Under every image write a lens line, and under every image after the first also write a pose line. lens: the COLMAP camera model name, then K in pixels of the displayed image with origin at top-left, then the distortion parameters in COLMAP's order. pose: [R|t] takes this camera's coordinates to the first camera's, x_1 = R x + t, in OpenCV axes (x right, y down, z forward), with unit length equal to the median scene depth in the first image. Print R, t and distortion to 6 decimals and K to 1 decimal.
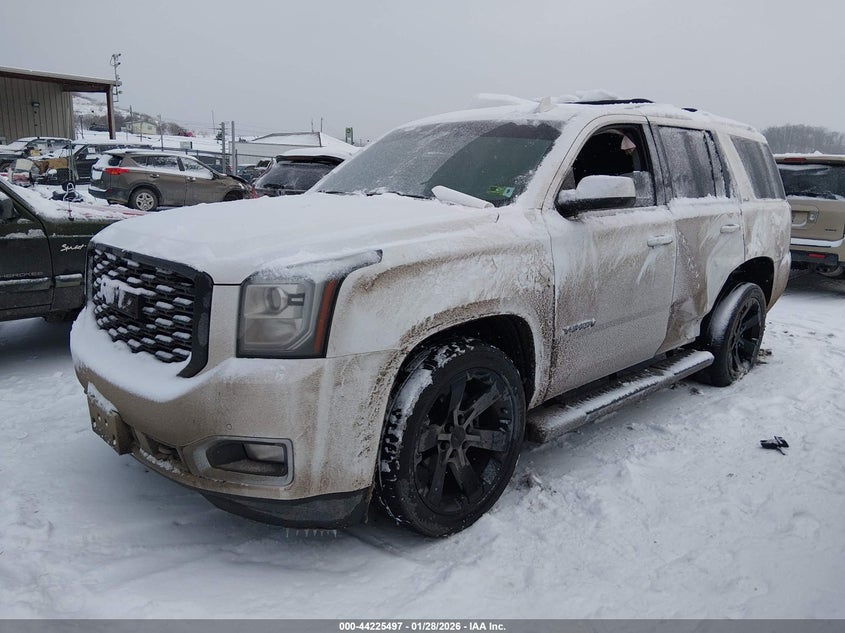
lens RADIAL K [[667.5, 0, 422.5], [0, 667.5, 316.5], [0, 0, 1]] dist [0.053031, -0.000585]
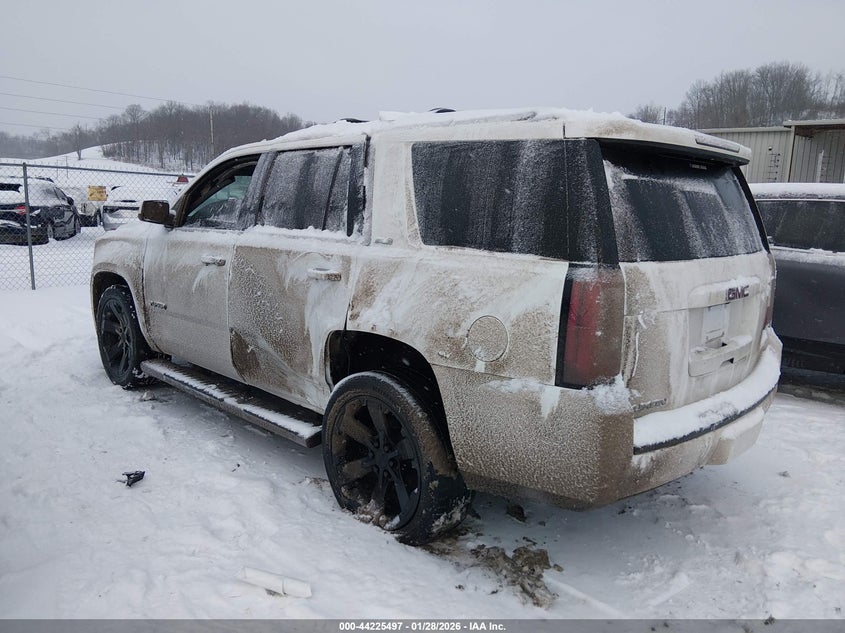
lens RADIAL K [[667.5, 0, 422.5], [0, 667.5, 316.5], [0, 0, 1]] dist [0.053031, -0.000585]
pose [[-0.033717, 0.139149, -0.989697, 1.295777], [-0.240934, 0.959923, 0.143171, -0.238466], [0.969956, 0.243279, 0.001160, 1.228155]]
